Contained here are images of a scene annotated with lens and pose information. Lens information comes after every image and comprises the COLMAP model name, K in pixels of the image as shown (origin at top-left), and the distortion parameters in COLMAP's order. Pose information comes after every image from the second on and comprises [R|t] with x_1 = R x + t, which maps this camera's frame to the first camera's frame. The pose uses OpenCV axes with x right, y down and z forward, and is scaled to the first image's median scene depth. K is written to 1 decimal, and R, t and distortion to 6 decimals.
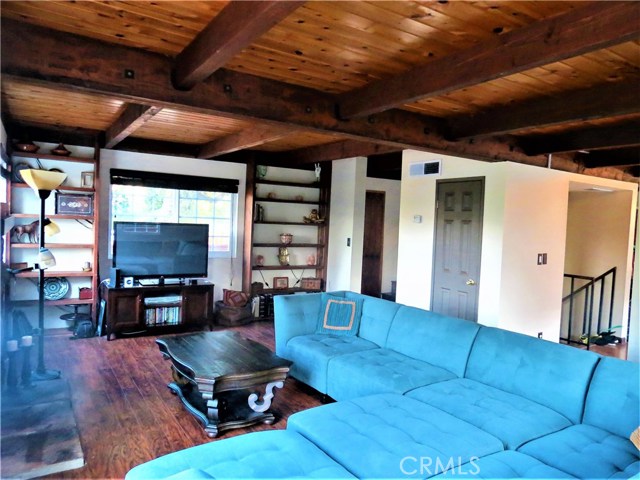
lens RADIAL K [[452.5, 0, 320.0], [0, 452.5, 240.0], [0, 0, 1]] dist [-0.010858, -0.002241]
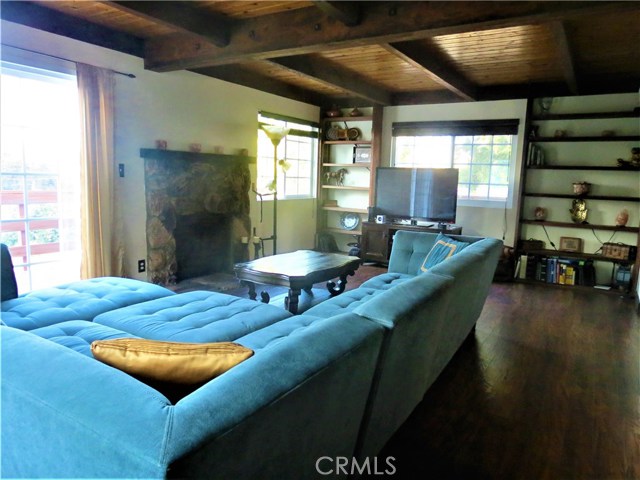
lens RADIAL K [[452.5, 0, 320.0], [0, 452.5, 240.0], [0, 0, 1]] dist [-0.010858, -0.002241]
pose [[0.443776, 0.096240, -0.890955, 0.432202], [-0.053374, 0.995290, 0.080925, 0.047764], [0.894547, 0.011641, 0.446823, 0.264764]]
